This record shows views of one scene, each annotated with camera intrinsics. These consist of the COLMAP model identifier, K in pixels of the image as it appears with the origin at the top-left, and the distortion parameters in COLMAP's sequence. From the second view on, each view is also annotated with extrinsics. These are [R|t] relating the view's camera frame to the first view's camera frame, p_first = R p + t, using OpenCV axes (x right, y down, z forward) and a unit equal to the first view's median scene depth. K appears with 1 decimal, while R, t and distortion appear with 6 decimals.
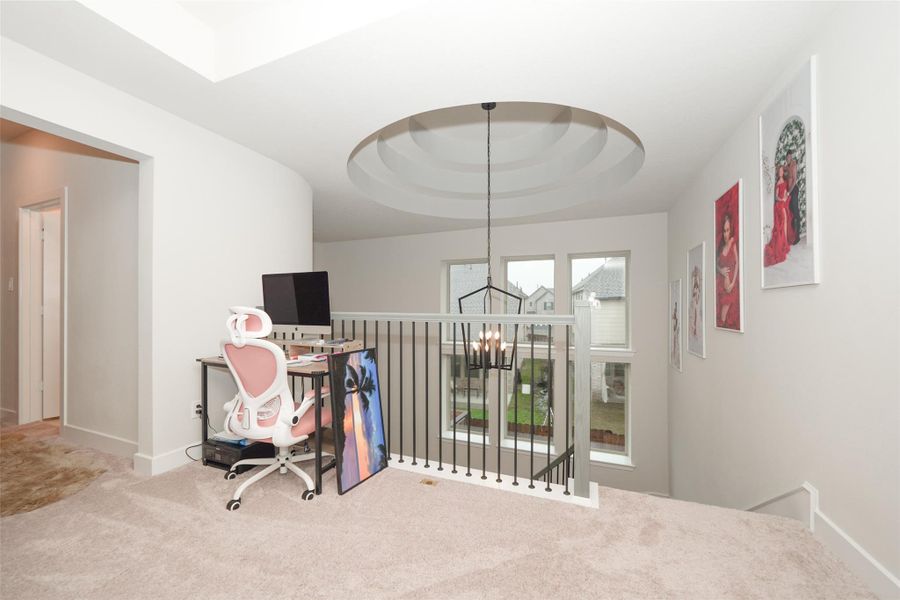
lens RADIAL K [[324.5, 0, 450.0], [0, 324.5, 300.0], [0, 0, 1]] dist [-0.019088, 0.000128]
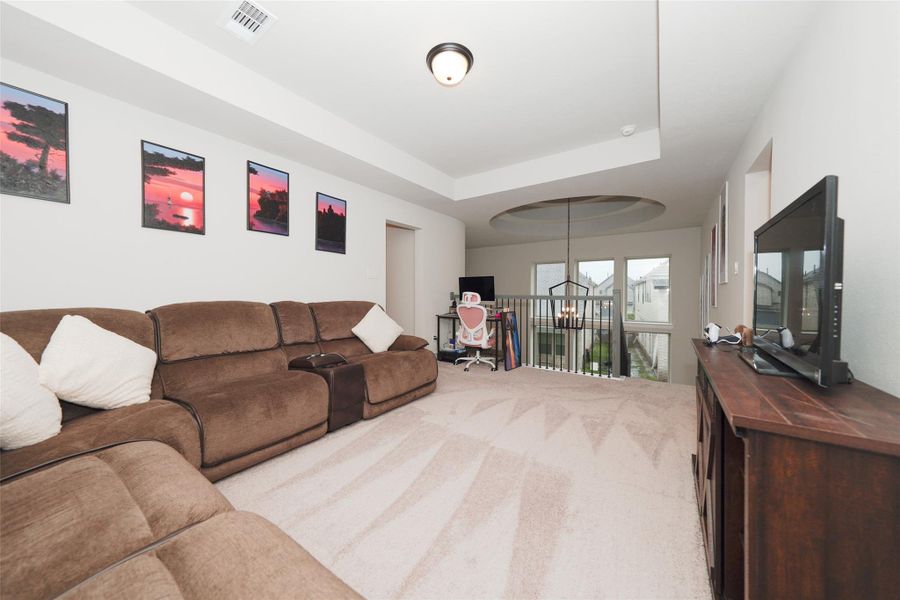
lens RADIAL K [[313.3, 0, 452.9], [0, 313.3, 295.5], [0, 0, 1]] dist [0.001009, 0.000130]
pose [[0.980365, 0.005084, -0.197128, -0.243757], [-0.000252, 0.999699, 0.024529, -0.011091], [0.197193, -0.023997, 0.980071, -1.203230]]
